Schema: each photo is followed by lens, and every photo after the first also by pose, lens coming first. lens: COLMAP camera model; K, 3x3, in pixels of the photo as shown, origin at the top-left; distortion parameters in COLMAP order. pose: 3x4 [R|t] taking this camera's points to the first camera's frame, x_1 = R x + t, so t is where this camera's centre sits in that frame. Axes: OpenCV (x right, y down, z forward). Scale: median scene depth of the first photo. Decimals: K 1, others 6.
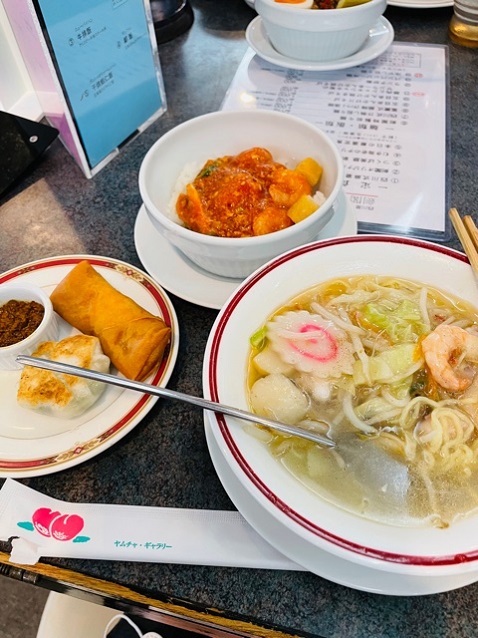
lens RADIAL K [[480.4, 0, 239.0], [0, 480.4, 319.0], [0, 0, 1]] dist [-0.001157, -0.000800]
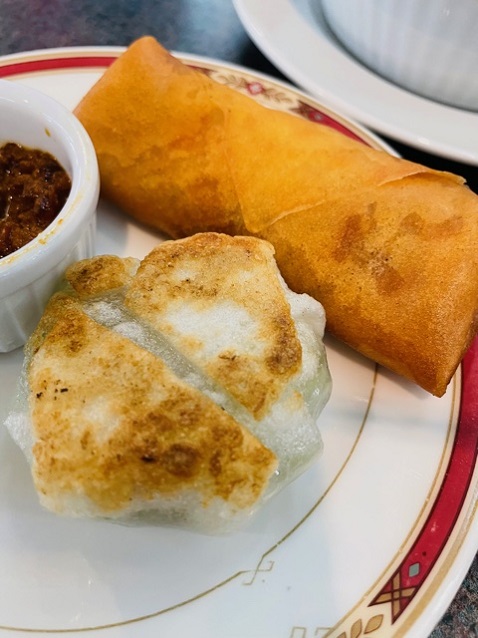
lens RADIAL K [[480.4, 0, 239.0], [0, 480.4, 319.0], [0, 0, 1]] dist [-0.001157, -0.000800]
pose [[0.982790, -0.042279, 0.179823, -0.380125], [0.021671, 0.993122, 0.115057, 0.053946], [-0.183451, -0.109180, 0.976947, 0.713051]]
